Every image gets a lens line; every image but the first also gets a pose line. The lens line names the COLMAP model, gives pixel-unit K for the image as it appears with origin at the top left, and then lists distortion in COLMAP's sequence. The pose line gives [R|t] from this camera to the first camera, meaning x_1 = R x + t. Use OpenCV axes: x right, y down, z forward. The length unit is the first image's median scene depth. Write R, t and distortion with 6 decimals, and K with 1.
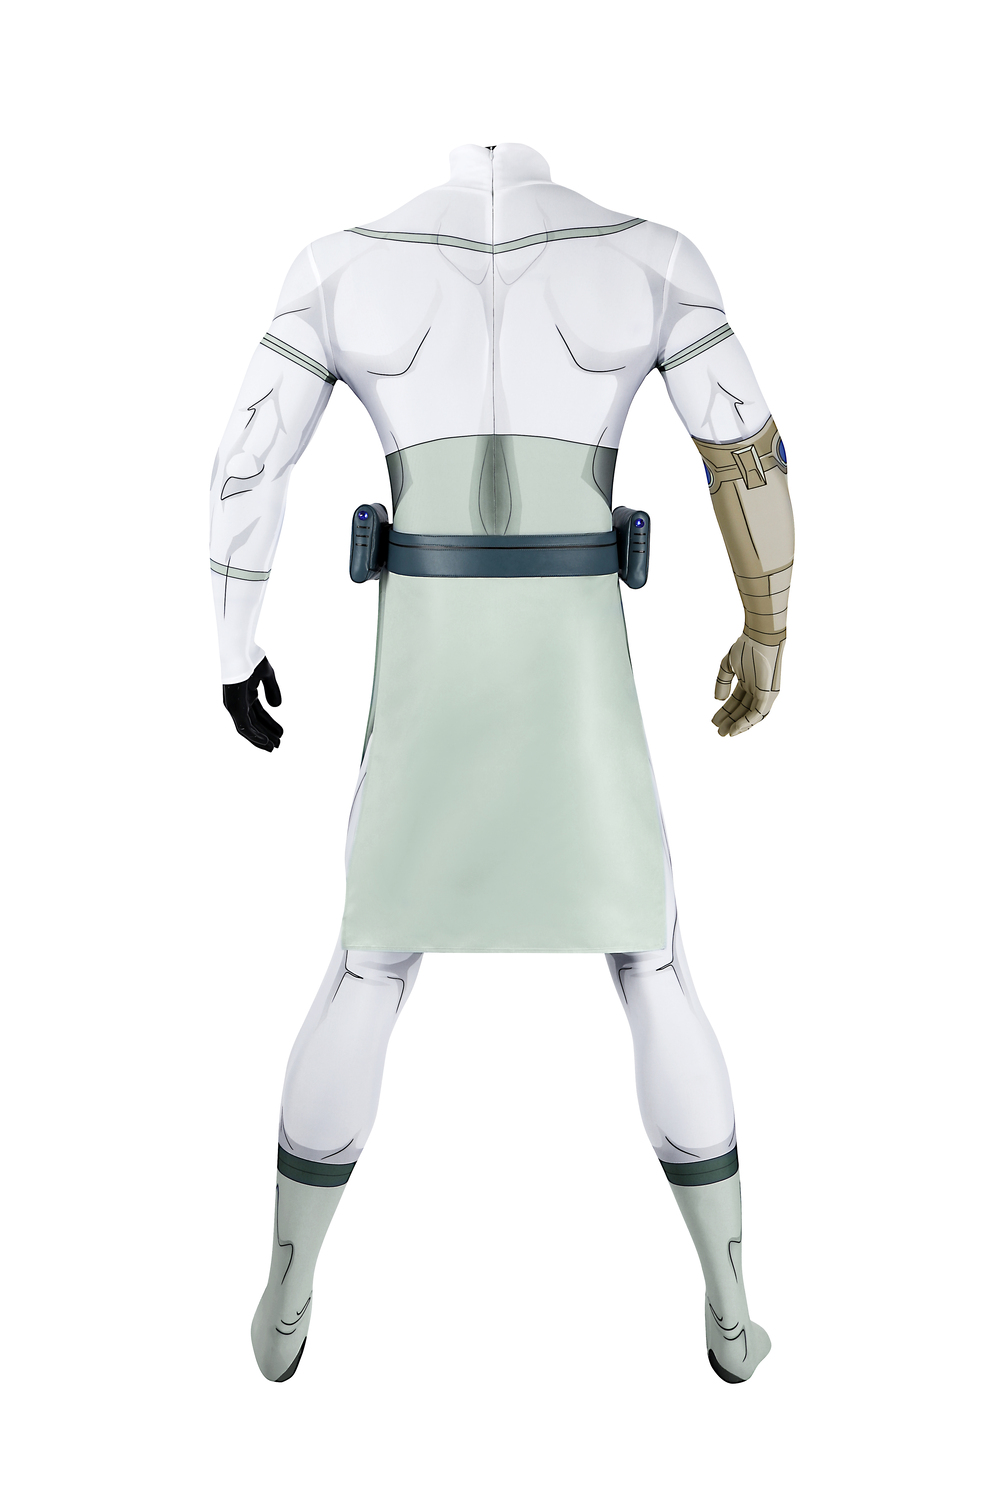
lens RADIAL K [[2060.5, 0, 500.0], [0, 2060.5, 750.0], [0, 0, 1]] dist [0.014685, 0.032070]
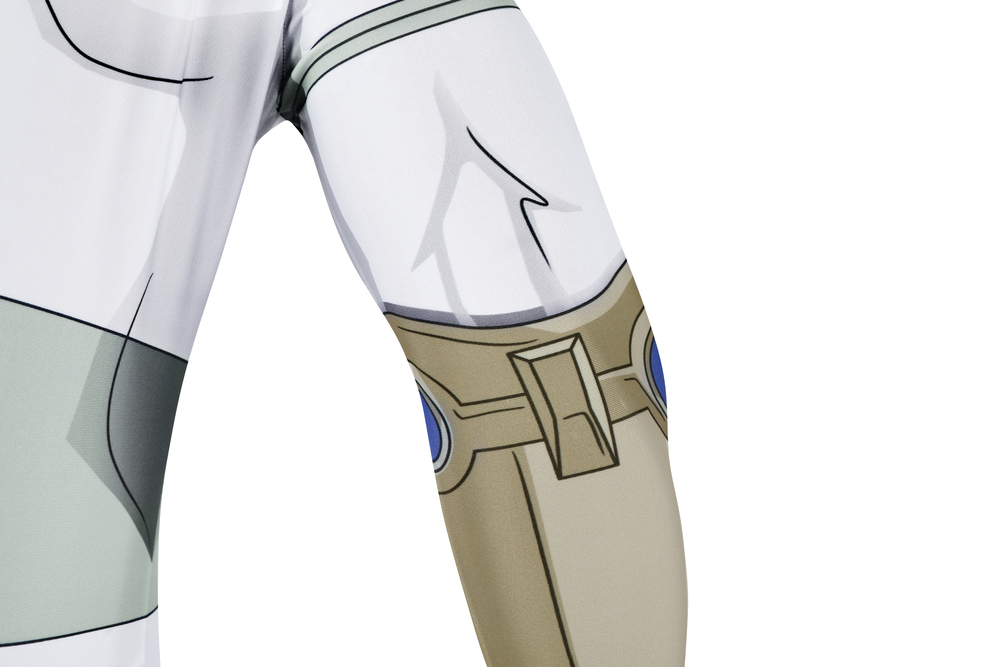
lens RADIAL K [[1404.1, 0, 500.0], [0, 1404.1, 333.5], [0, 0, 1]] dist [-0.003188, 0.000877]
pose [[0.992302, 0.045032, 0.115366, 0.086919], [-0.013644, 0.965630, -0.259563, -0.093501], [-0.123089, 0.255991, 0.958810, 0.800226]]
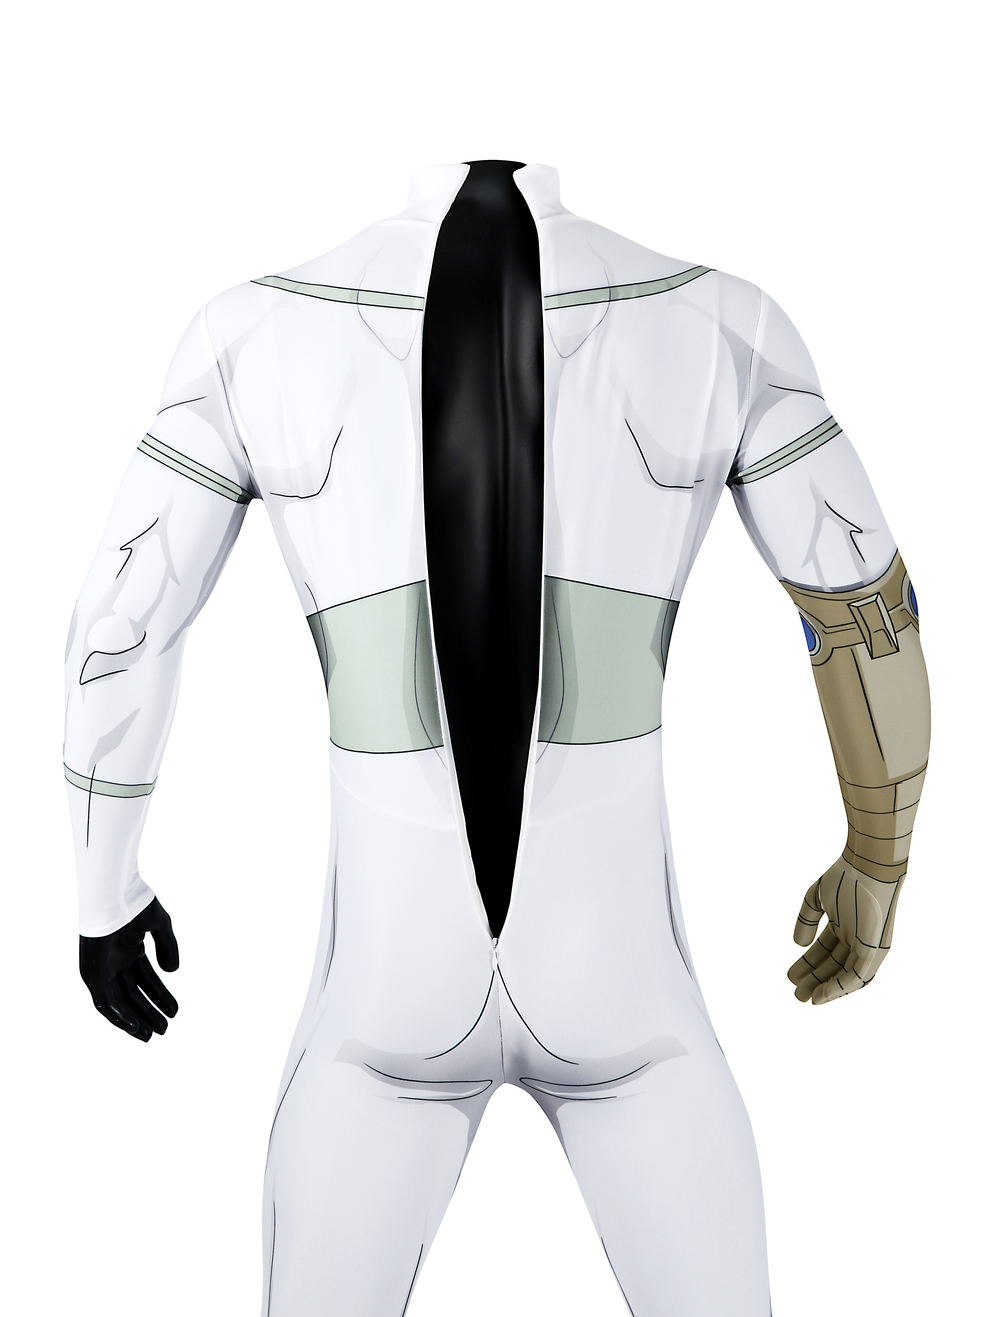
lens RADIAL K [[2079.8, 0, 500.0], [0, 2079.8, 658.5], [0, 0, 1]] dist [0.008328, 0.018989]
pose [[0.998657, -0.013887, 0.049909, -0.034358], [0.019521, 0.993261, -0.114241, -0.051942], [-0.047986, 0.115061, 0.992199, 0.337138]]
